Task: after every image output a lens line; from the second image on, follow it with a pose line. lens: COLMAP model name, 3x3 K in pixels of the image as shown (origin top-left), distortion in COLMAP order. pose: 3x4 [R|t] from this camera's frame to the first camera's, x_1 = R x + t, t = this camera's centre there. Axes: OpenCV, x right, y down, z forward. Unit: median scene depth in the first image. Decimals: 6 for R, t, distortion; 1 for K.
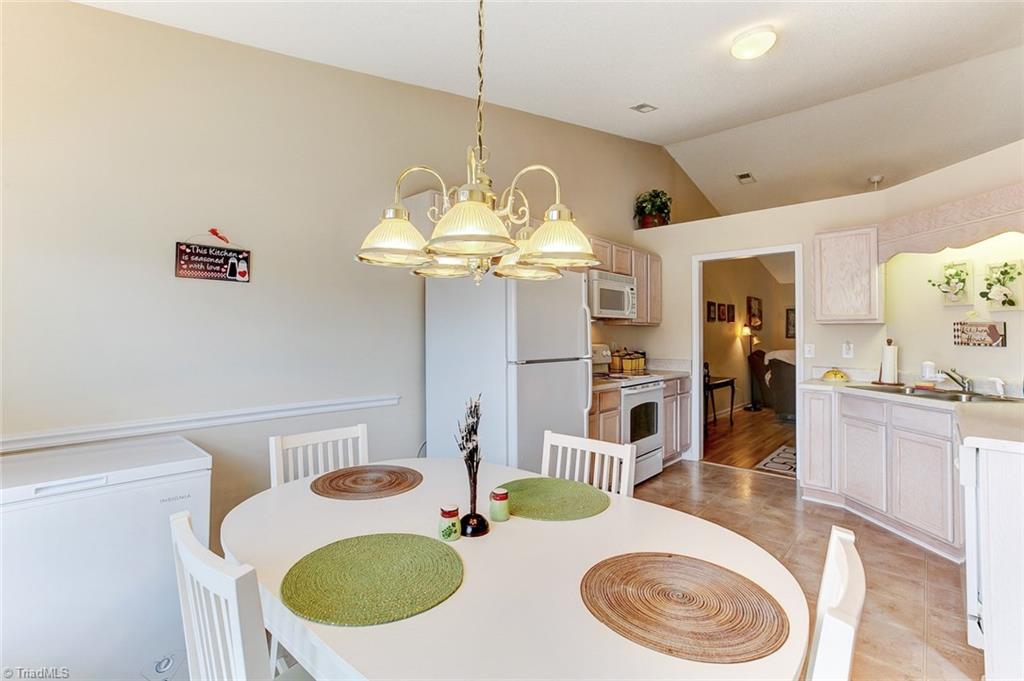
lens RADIAL K [[468.2, 0, 510.0], [0, 468.2, 328.4], [0, 0, 1]] dist [0.012729, 0.000375]
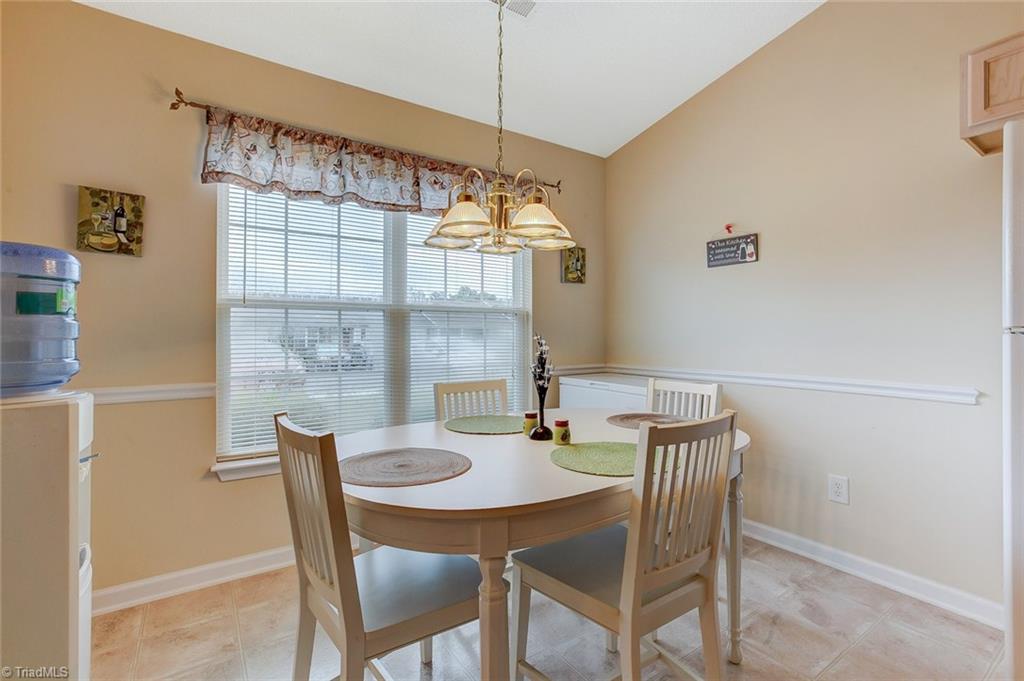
lens RADIAL K [[465.0, 0, 512.4], [0, 465.0, 330.0], [0, 0, 1]] dist [-0.002354, 0.000943]
pose [[-0.263207, -0.015922, -0.964608, 0.444108], [0.007600, 0.999799, -0.018576, 0.055809], [0.964709, -0.012221, -0.263033, 0.463633]]
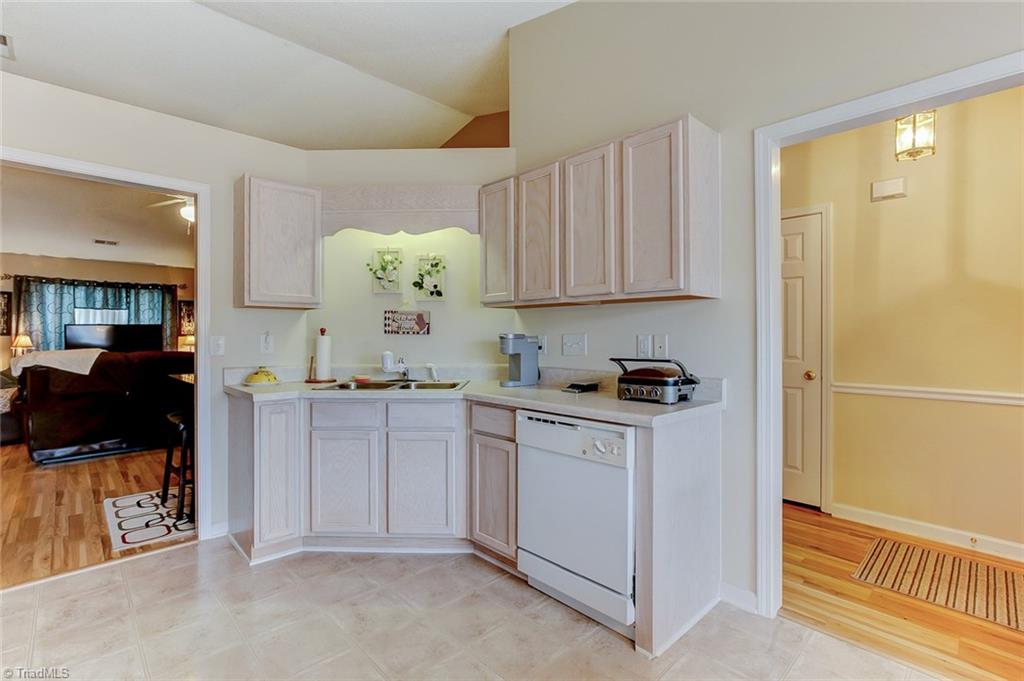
lens RADIAL K [[473.0, 0, 512.0], [0, 473.0, 340.5], [0, 0, 1]] dist [-0.014453, 0.000744]
pose [[0.069642, -0.011932, 0.997501, -0.013518], [-0.012430, 0.999840, 0.012827, 0.030194], [-0.997495, -0.013293, 0.069483, 0.611516]]
